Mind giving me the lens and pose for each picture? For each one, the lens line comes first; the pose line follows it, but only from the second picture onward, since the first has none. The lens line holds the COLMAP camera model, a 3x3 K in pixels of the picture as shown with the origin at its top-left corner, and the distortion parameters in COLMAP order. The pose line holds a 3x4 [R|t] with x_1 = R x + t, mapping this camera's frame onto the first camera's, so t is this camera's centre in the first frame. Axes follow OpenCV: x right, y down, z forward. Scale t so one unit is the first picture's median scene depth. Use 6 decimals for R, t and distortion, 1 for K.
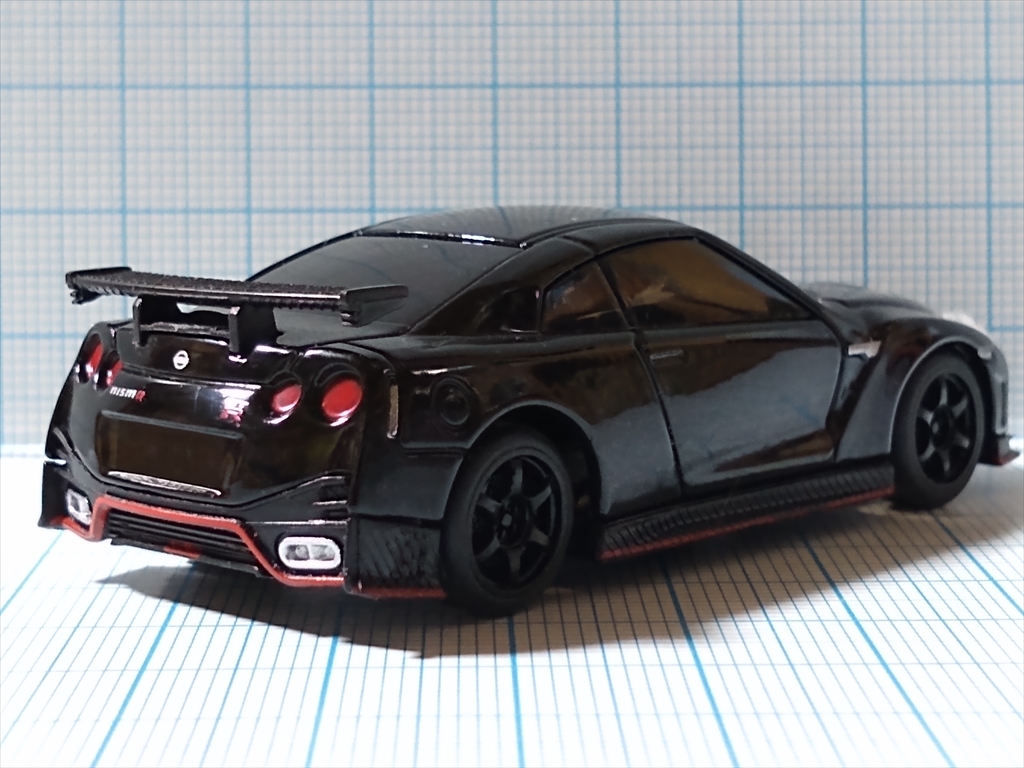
lens RADIAL K [[875.0, 0, 512.0], [0, 875.0, 384.0], [0, 0, 1]] dist [-0.120621, 0.165277]
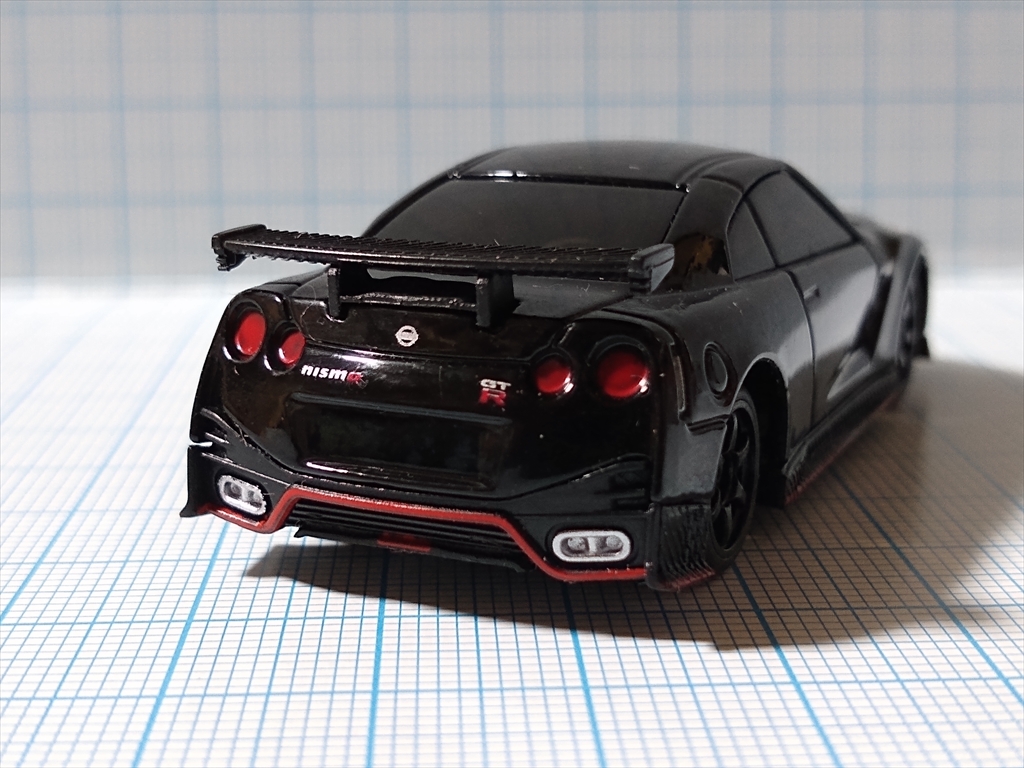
lens RADIAL K [[875.0, 0, 512.0], [0, 875.0, 384.0], [0, 0, 1]] dist [-0.120621, 0.165277]
pose [[0.996113, -0.035681, 0.080530, -0.332164], [0.029031, 0.996185, 0.082293, -0.046930], [-0.083159, -0.079635, 0.993349, 0.085983]]
